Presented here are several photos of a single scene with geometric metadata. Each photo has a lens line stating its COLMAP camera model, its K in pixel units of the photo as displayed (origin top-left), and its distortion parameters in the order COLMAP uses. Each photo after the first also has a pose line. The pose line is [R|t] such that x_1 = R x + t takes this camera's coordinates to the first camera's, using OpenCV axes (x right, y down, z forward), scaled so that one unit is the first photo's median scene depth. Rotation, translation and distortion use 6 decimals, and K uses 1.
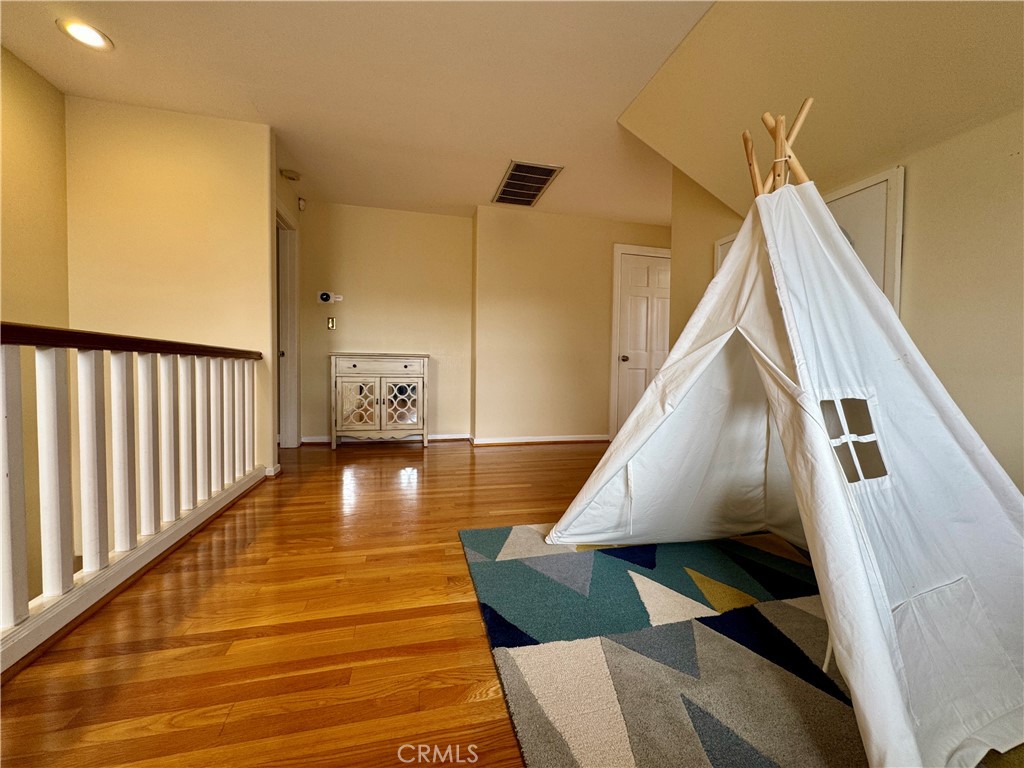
lens RADIAL K [[411.1, 0, 509.9], [0, 411.1, 384.0], [0, 0, 1]] dist [-0.001720, 0.000946]
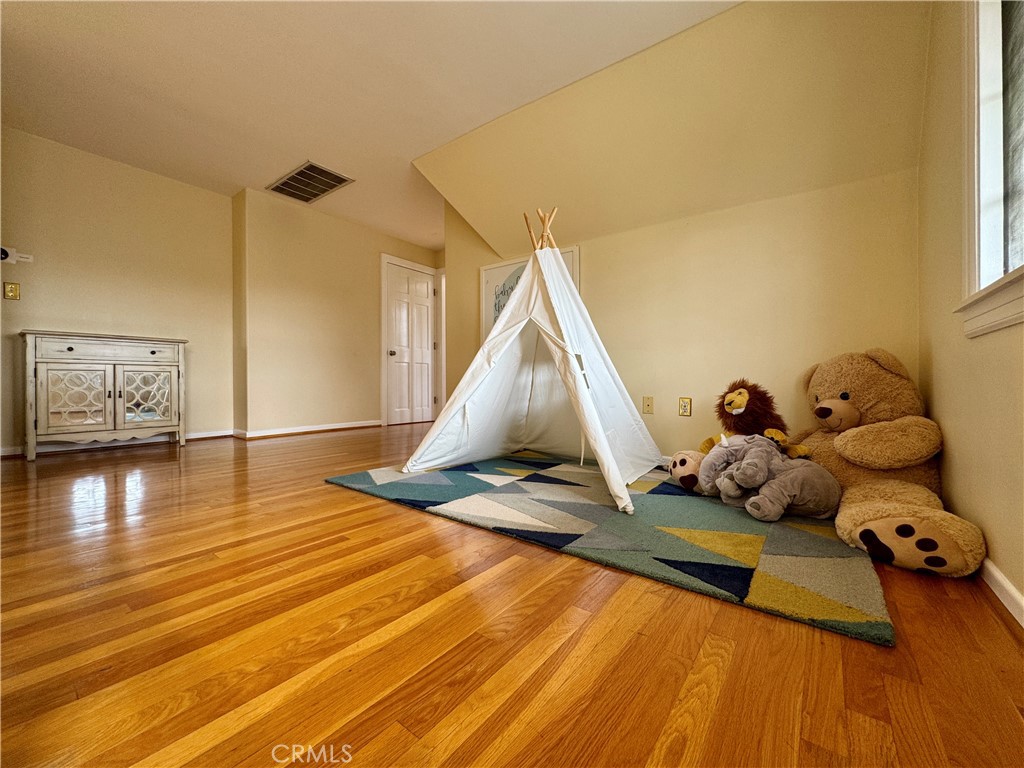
lens RADIAL K [[411.1, 0, 512.8], [0, 411.1, 383.0], [0, 0, 1]] dist [-0.001720, 0.000946]
pose [[0.774802, -0.016171, 0.631997, -0.286772], [0.033545, 0.999316, -0.015556, 0.077443], [-0.631313, 0.033253, 0.774815, -0.162114]]
